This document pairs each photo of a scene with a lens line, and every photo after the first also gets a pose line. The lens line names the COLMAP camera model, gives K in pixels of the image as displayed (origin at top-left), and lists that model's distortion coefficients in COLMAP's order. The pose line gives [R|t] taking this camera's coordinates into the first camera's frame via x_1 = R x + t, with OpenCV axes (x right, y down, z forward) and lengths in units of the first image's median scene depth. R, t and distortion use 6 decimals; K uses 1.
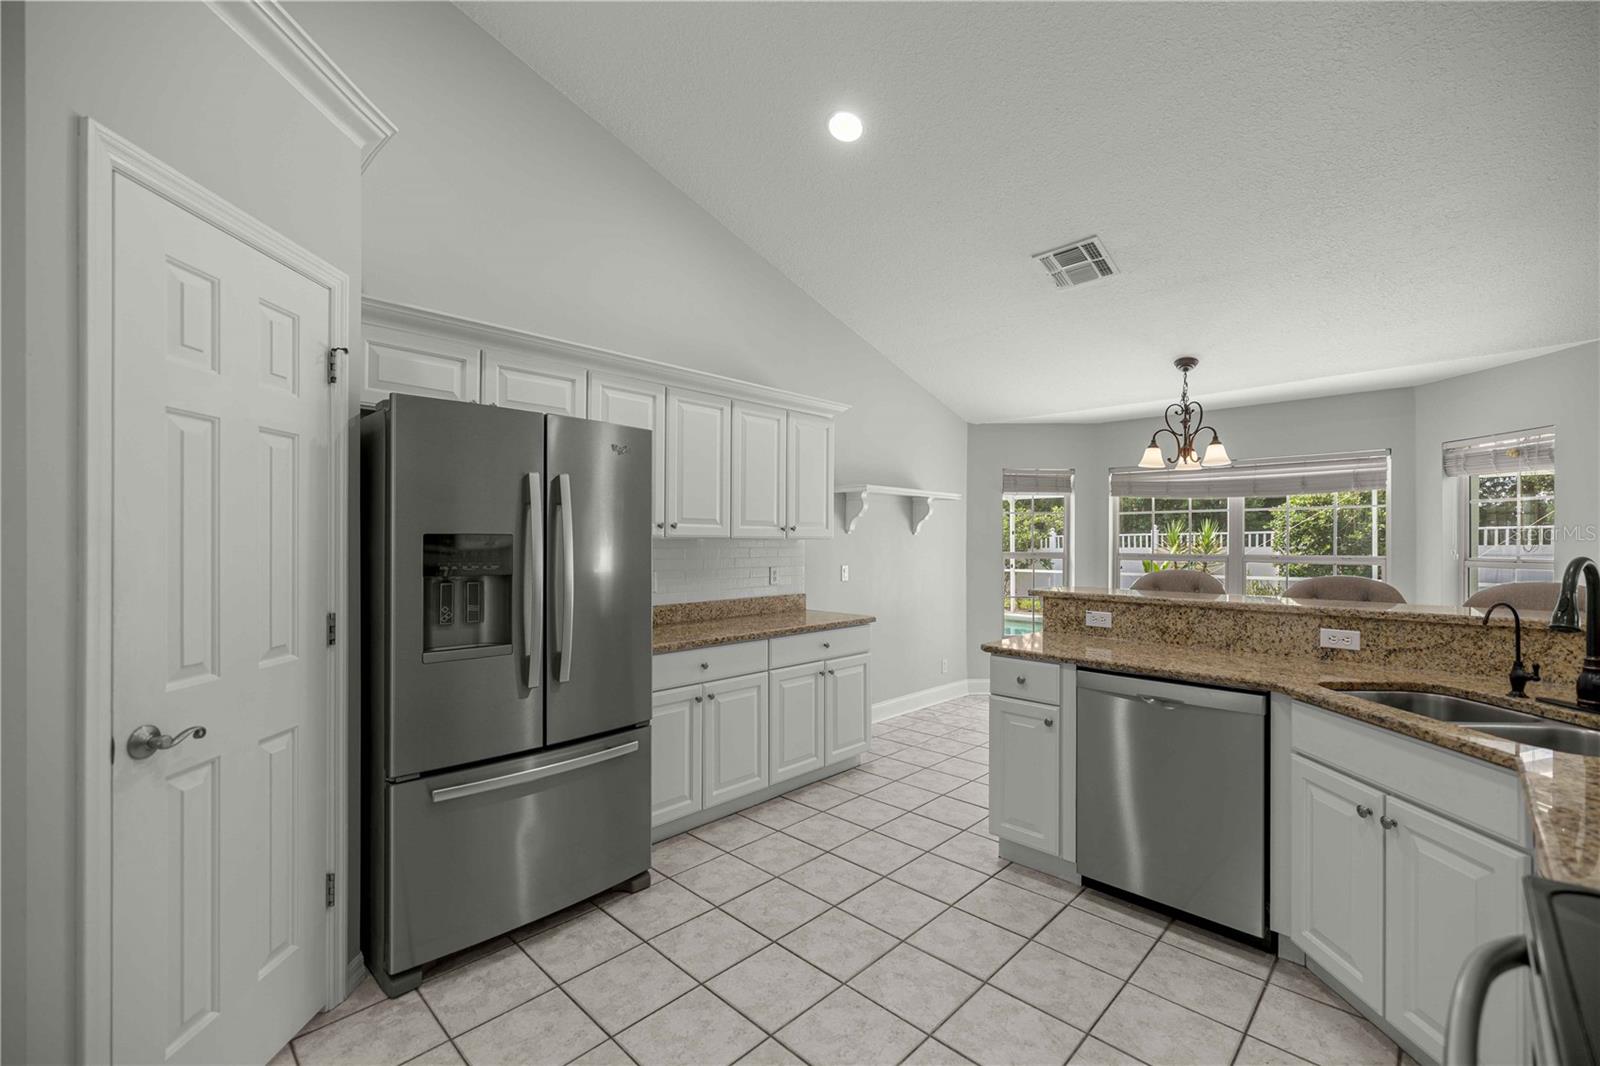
lens RADIAL K [[675.9, 0, 795.6], [0, 675.9, 539.2], [0, 0, 1]] dist [0.002175, -0.000290]
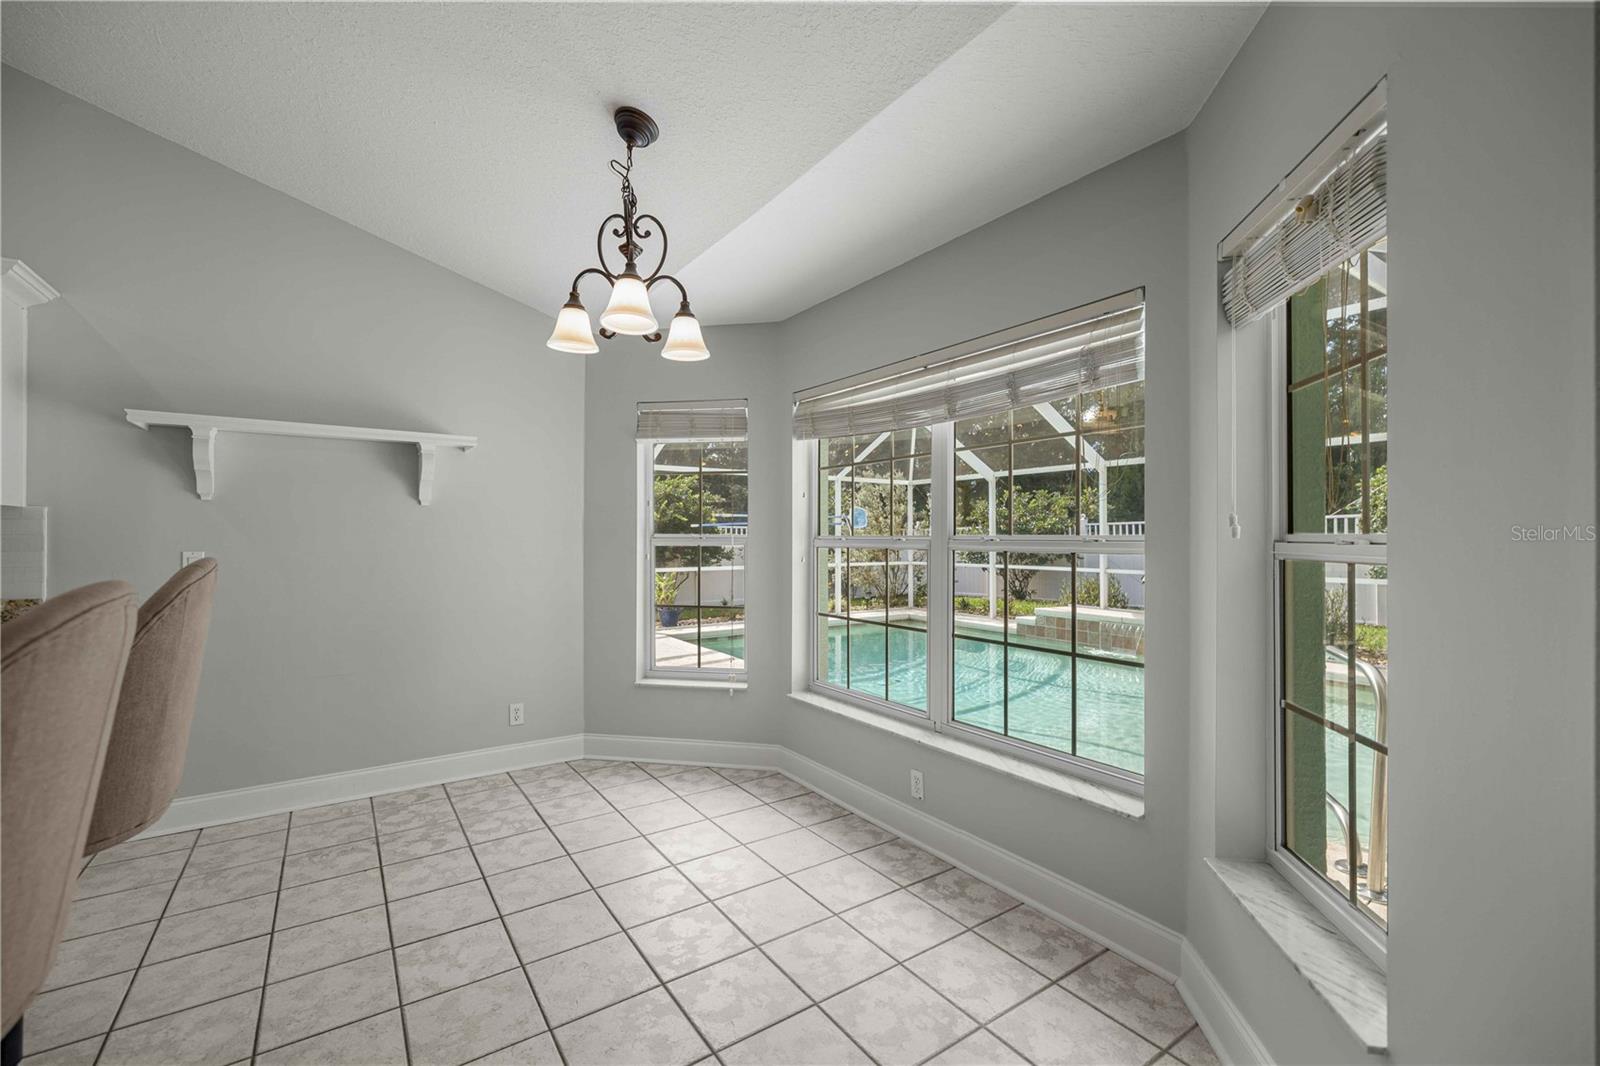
lens RADIAL K [[675.9, 0, 798.8], [0, 675.9, 532.8], [0, 0, 1]] dist [0.002175, -0.000290]
pose [[0.979905, 0.000507, -0.199463, 0.656600], [-0.000442, 1.000000, 0.000371, 0.019714], [0.199463, -0.000275, 0.979905, 0.470989]]
